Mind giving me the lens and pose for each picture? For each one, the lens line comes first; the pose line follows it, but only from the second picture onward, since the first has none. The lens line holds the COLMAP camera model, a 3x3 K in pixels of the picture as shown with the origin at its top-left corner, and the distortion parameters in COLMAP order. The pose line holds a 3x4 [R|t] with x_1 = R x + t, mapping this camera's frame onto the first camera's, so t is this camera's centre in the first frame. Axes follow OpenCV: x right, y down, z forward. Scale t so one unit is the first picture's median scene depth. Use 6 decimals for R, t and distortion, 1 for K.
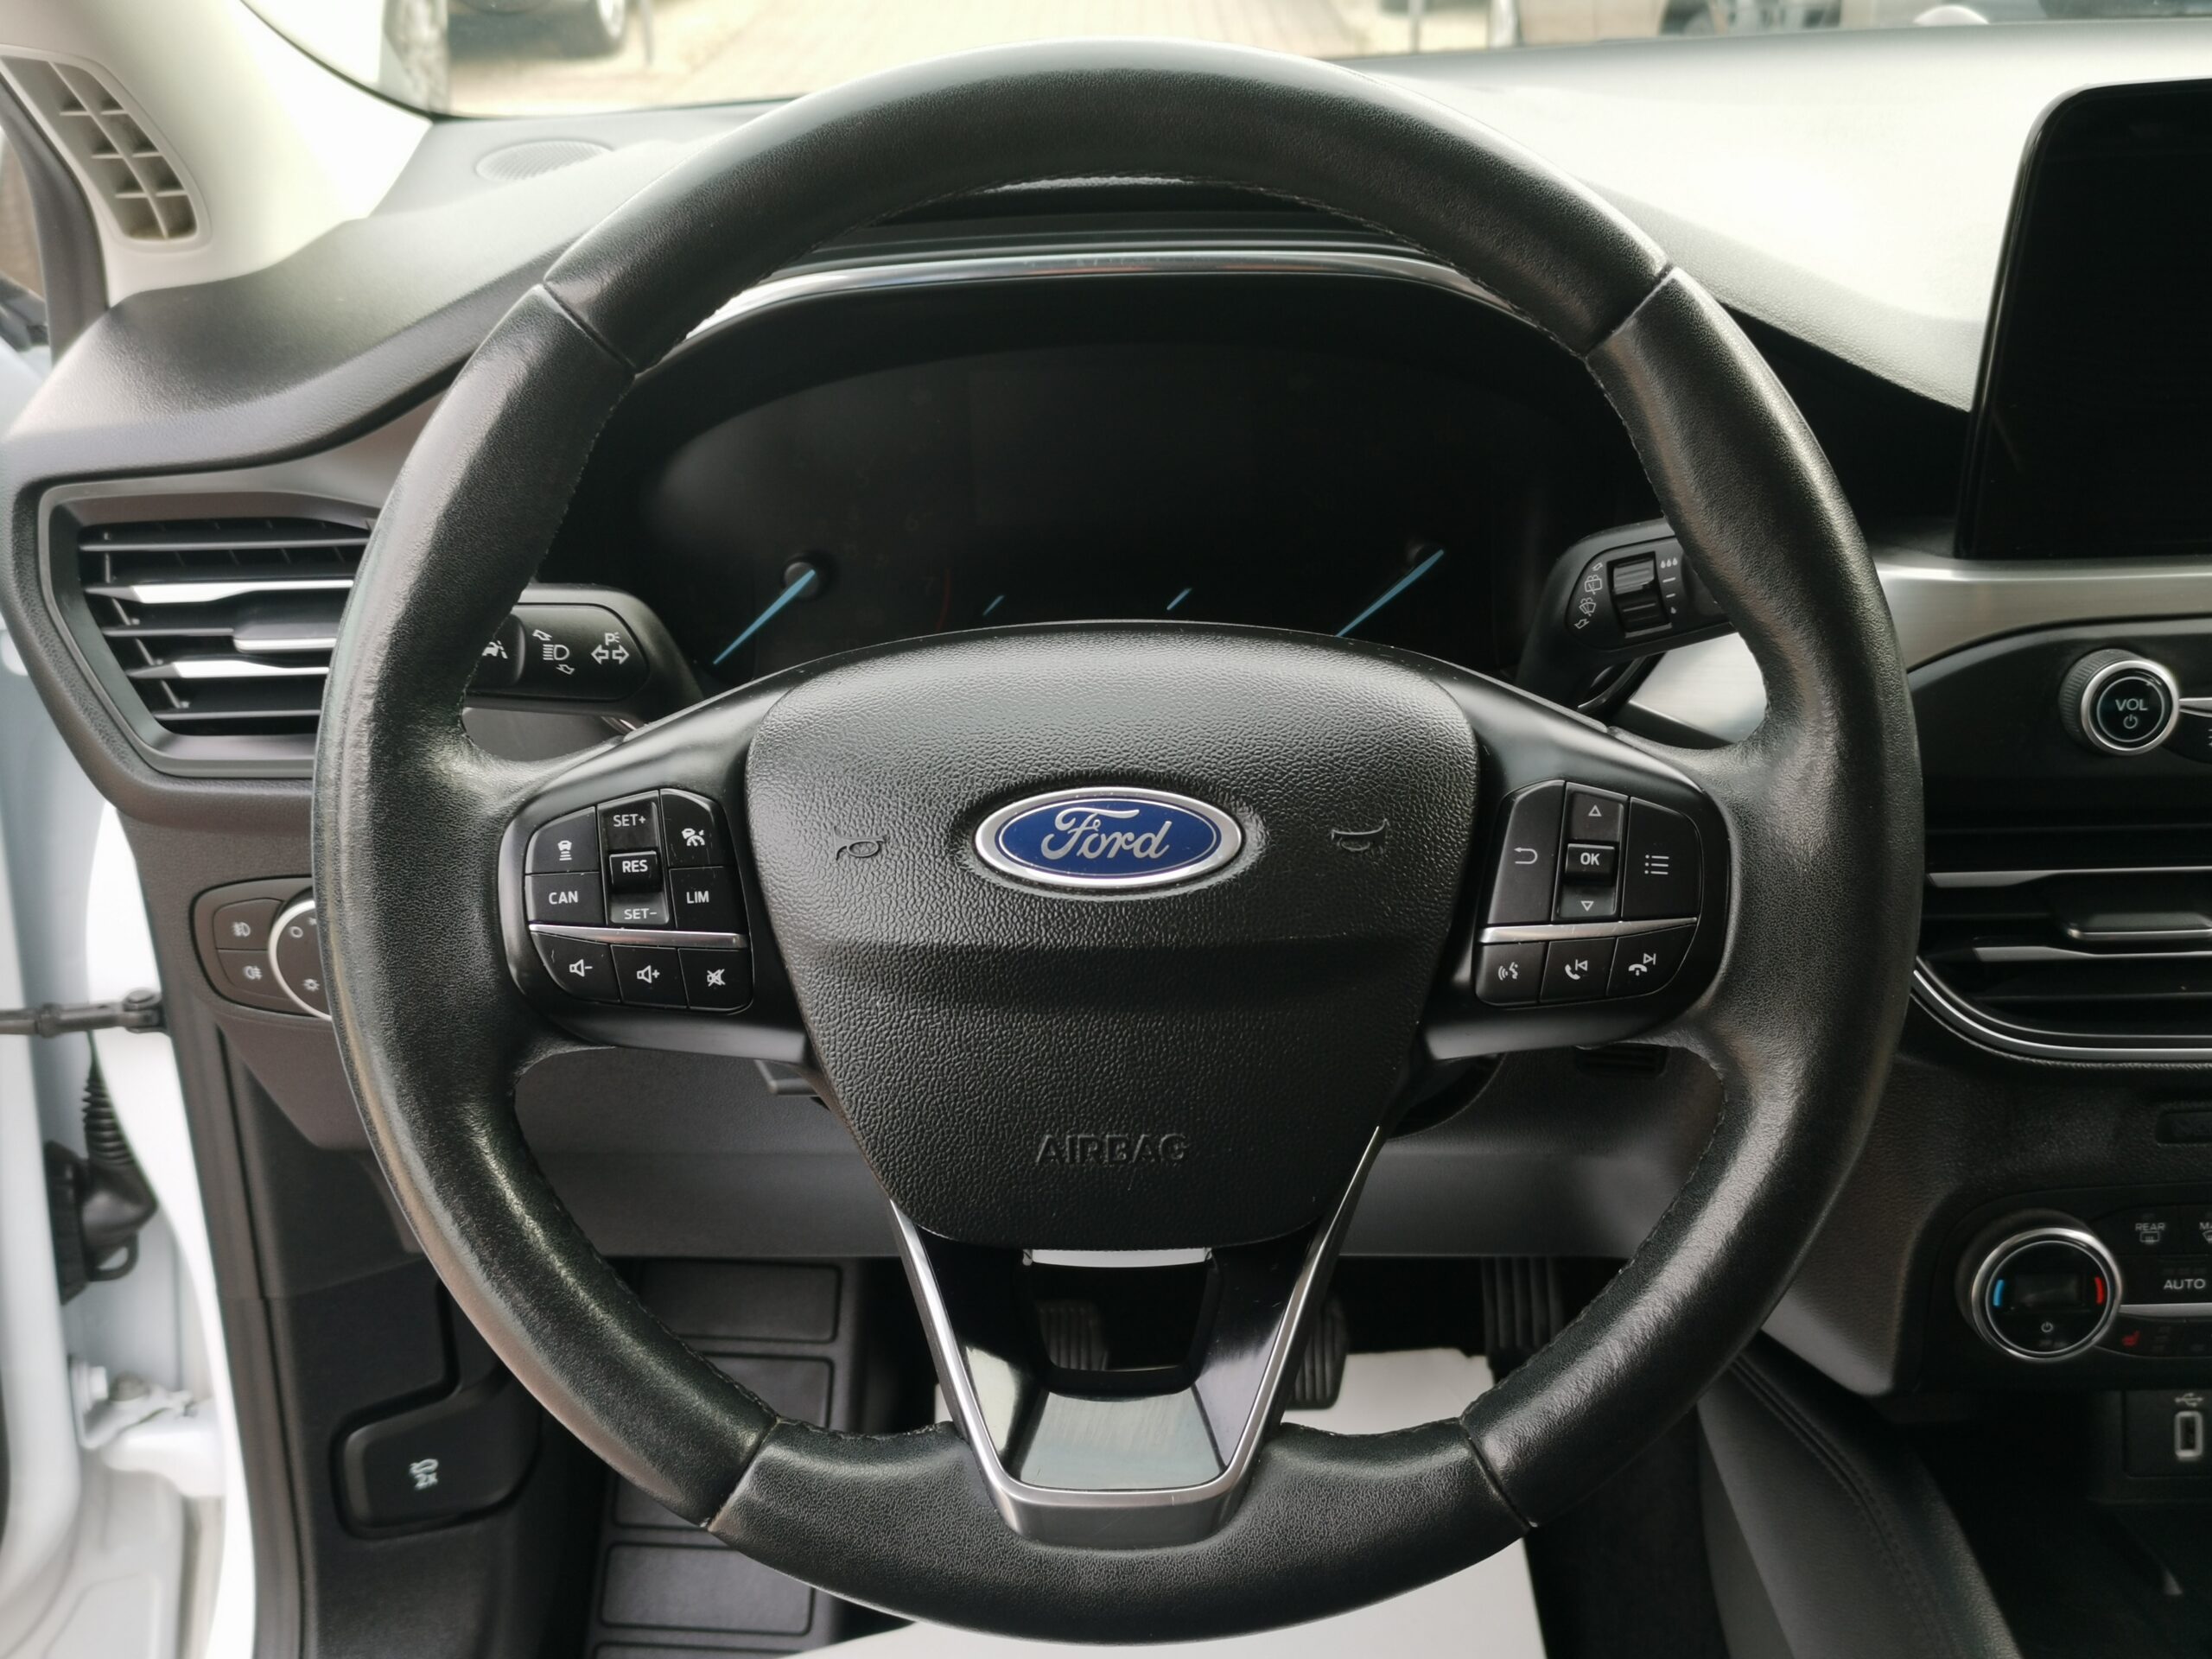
lens RADIAL K [[2383.8, 0, 1118.9], [0, 2383.8, 829.7], [0, 0, 1]] dist [0.065014, -0.076366]
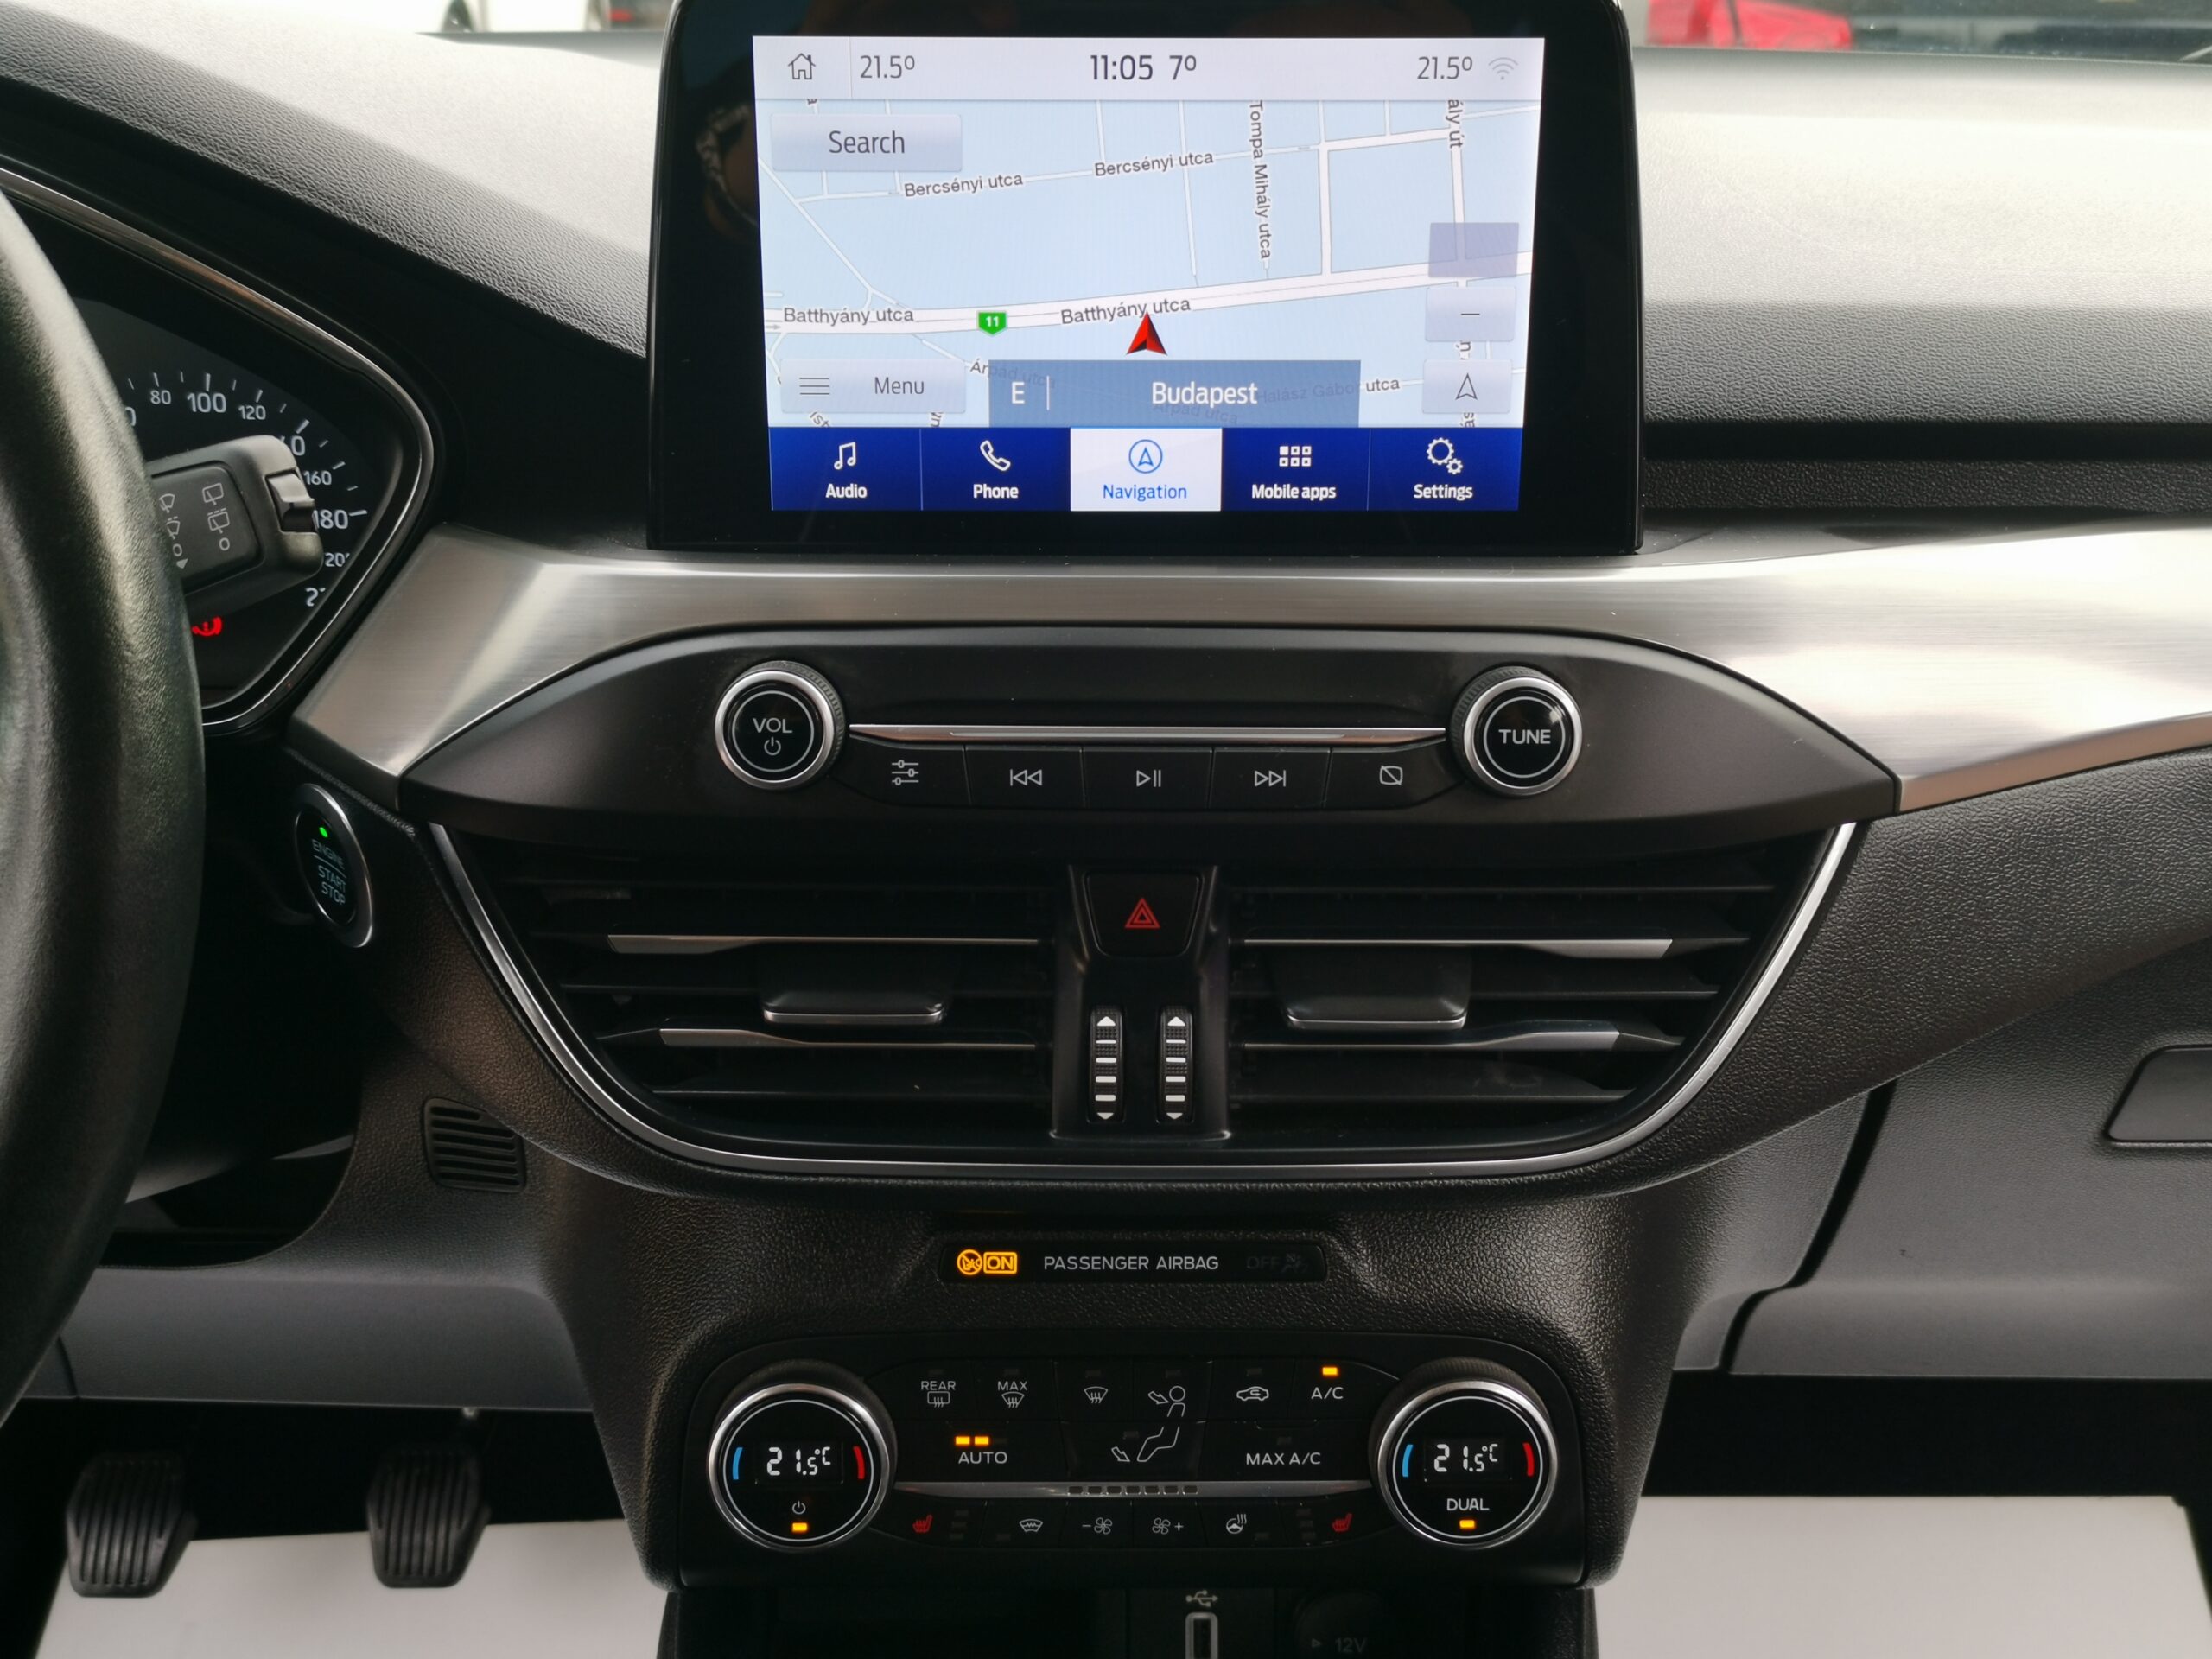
lens RADIAL K [[2383.8, 0, 1118.9], [0, 2383.8, 829.7], [0, 0, 1]] dist [0.065014, -0.076366]
pose [[0.998580, 0.037704, 0.037641, 0.521619], [-0.035317, 0.997441, -0.062168, 0.029303], [-0.039889, 0.060750, 0.997356, 0.204852]]
